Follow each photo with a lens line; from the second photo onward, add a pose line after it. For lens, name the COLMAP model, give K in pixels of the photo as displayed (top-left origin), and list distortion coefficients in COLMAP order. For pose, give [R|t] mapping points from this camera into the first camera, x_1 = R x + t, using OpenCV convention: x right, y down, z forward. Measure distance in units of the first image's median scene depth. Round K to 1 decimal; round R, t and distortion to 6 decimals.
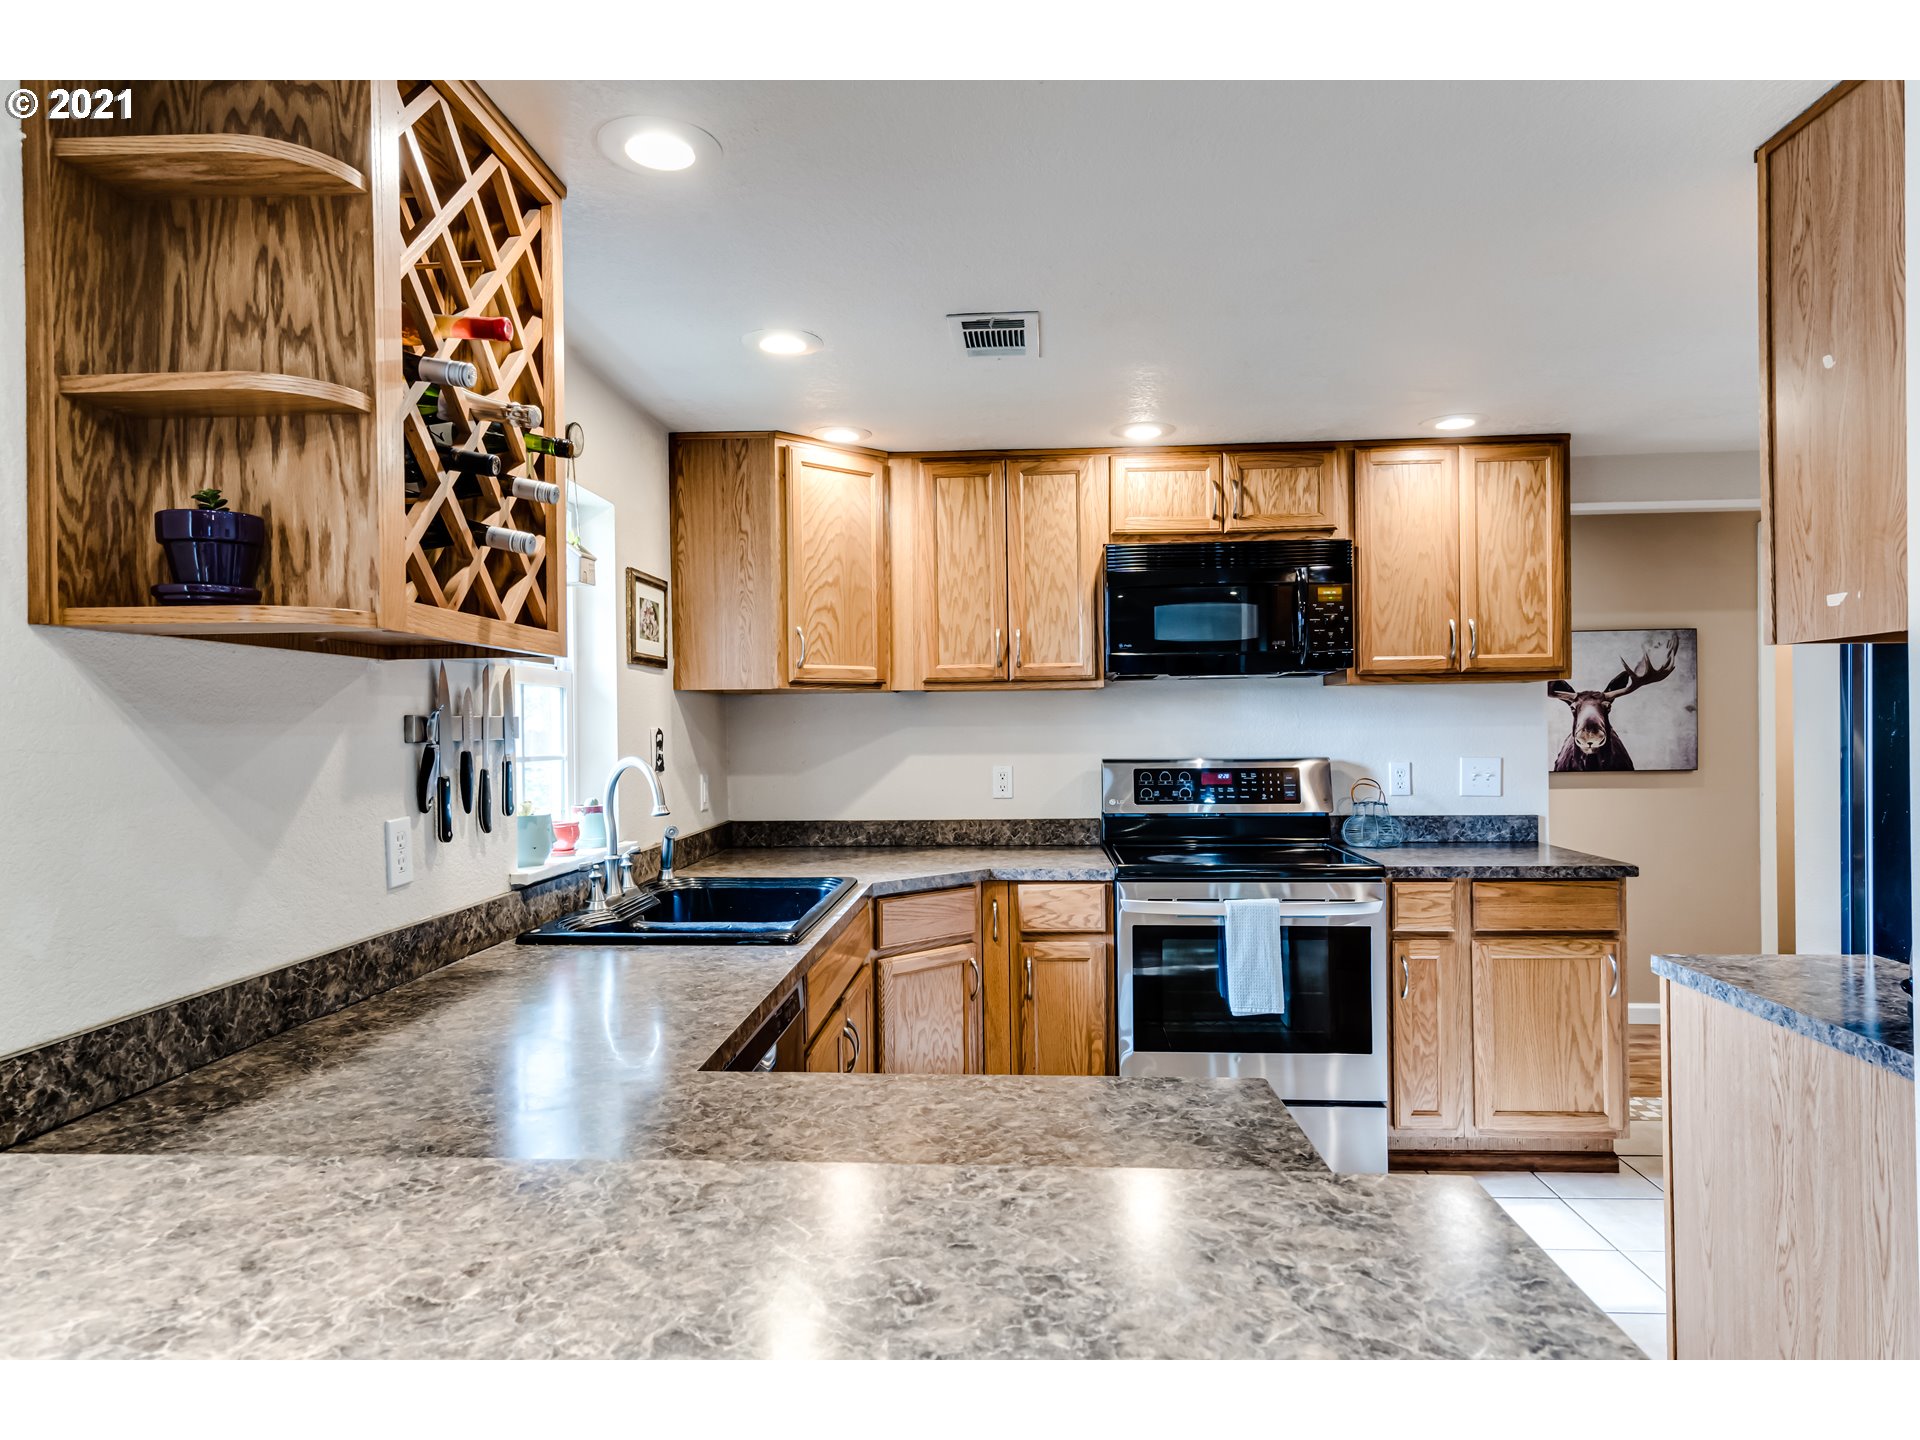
lens RADIAL K [[1116.2, 0, 949.4], [0, 1116.2, 726.8], [0, 0, 1]] dist [0.004309, 0.001462]
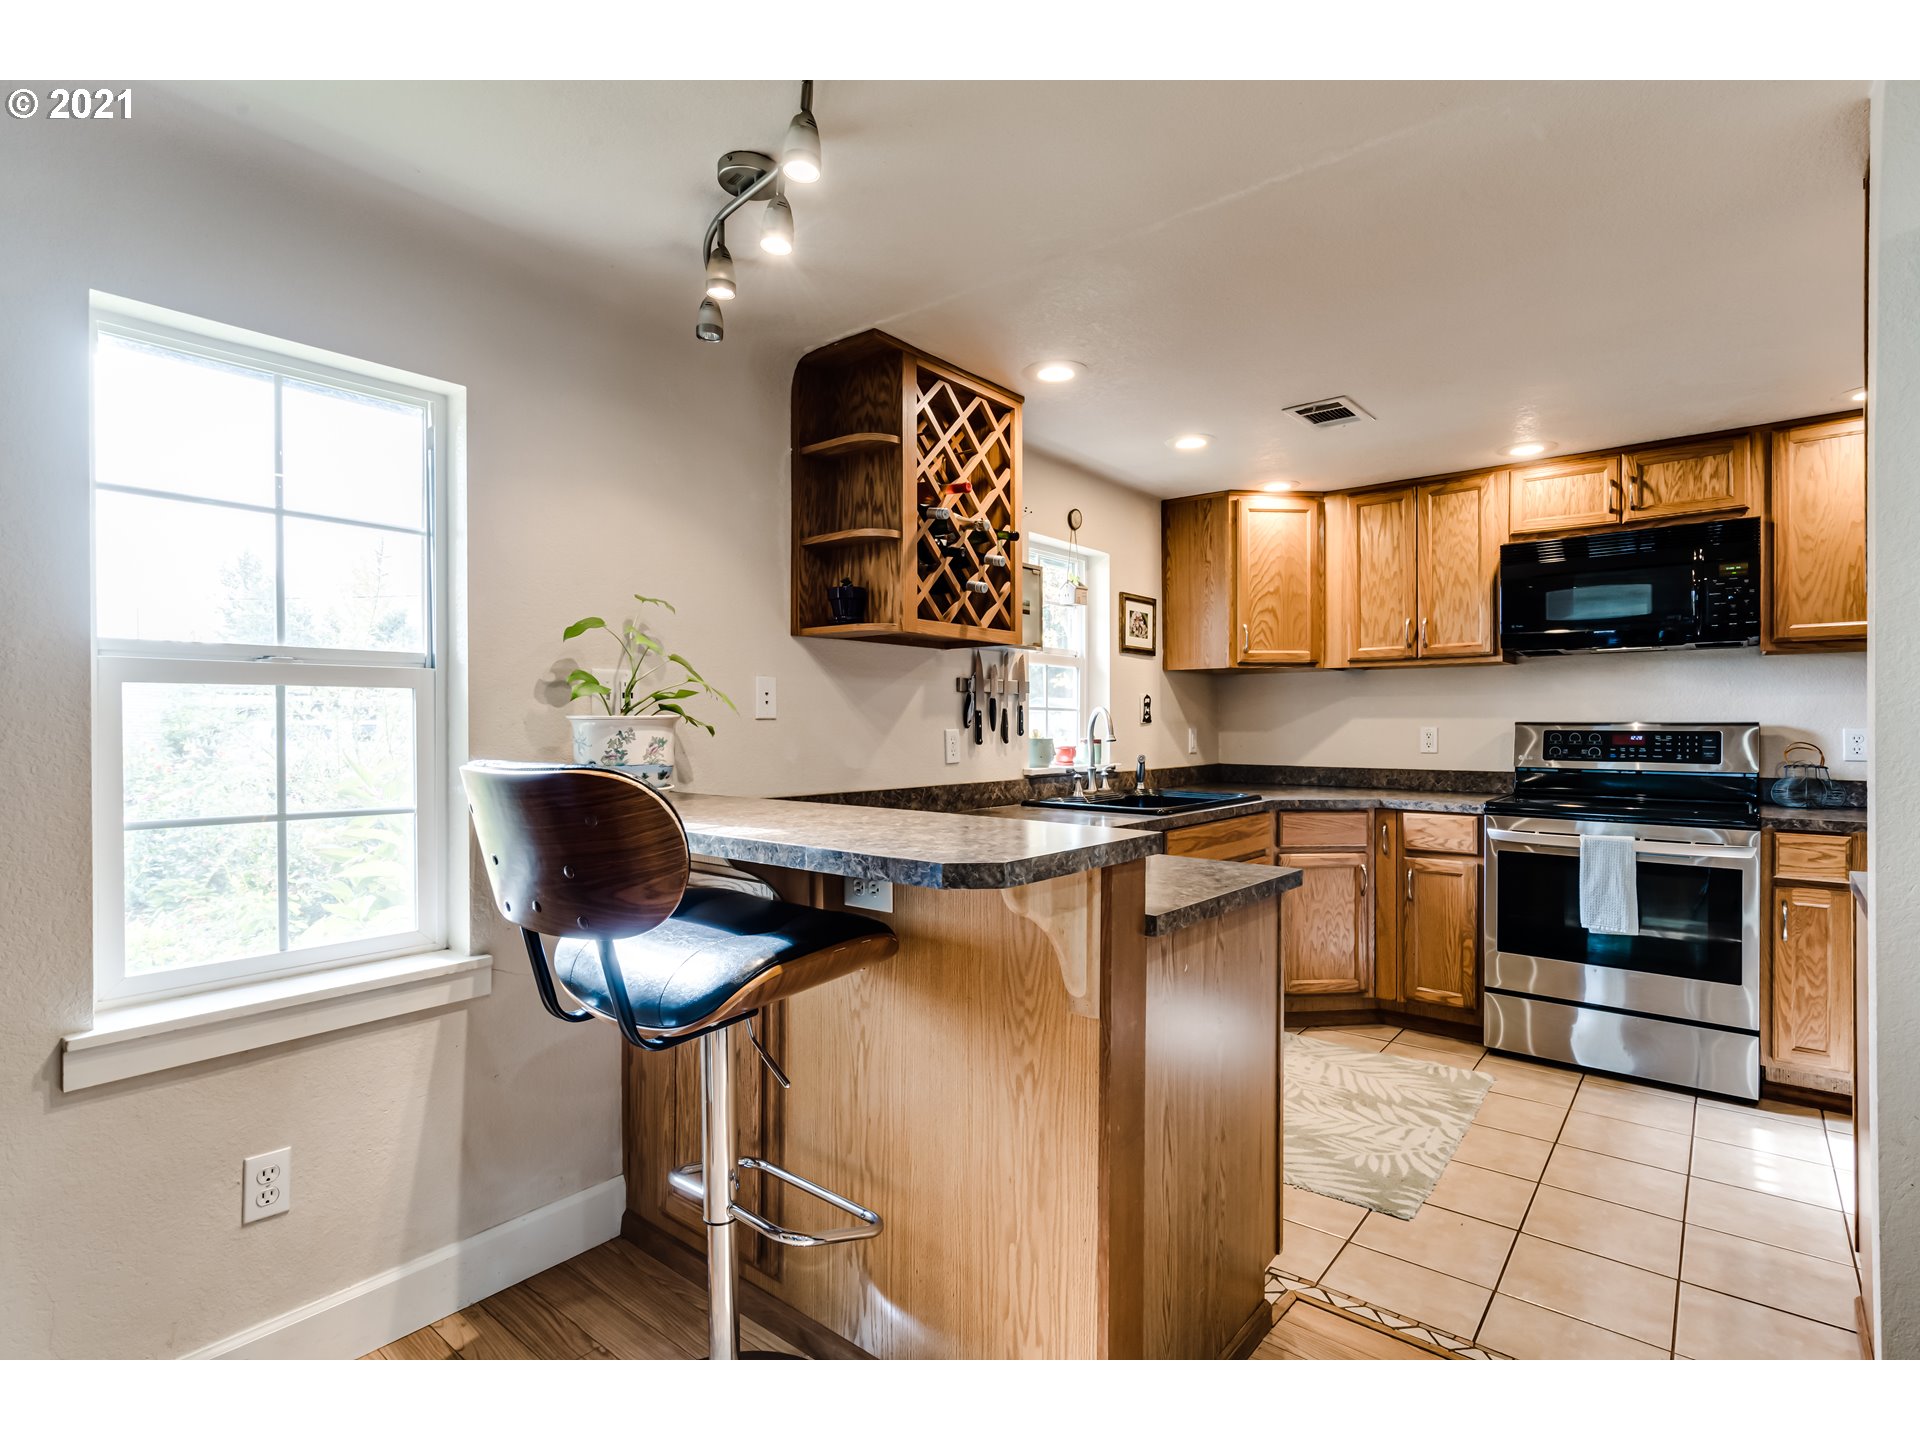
lens RADIAL K [[930.2, 0, 953.0], [0, 930.2, 725.4], [0, 0, 1]] dist [0.000269, -0.000072]
pose [[0.805735, 0.012987, -0.592133, 0.273430], [-0.009958, 0.999915, 0.008381, 0.034147], [0.592192, -0.000857, 0.805796, -0.187181]]
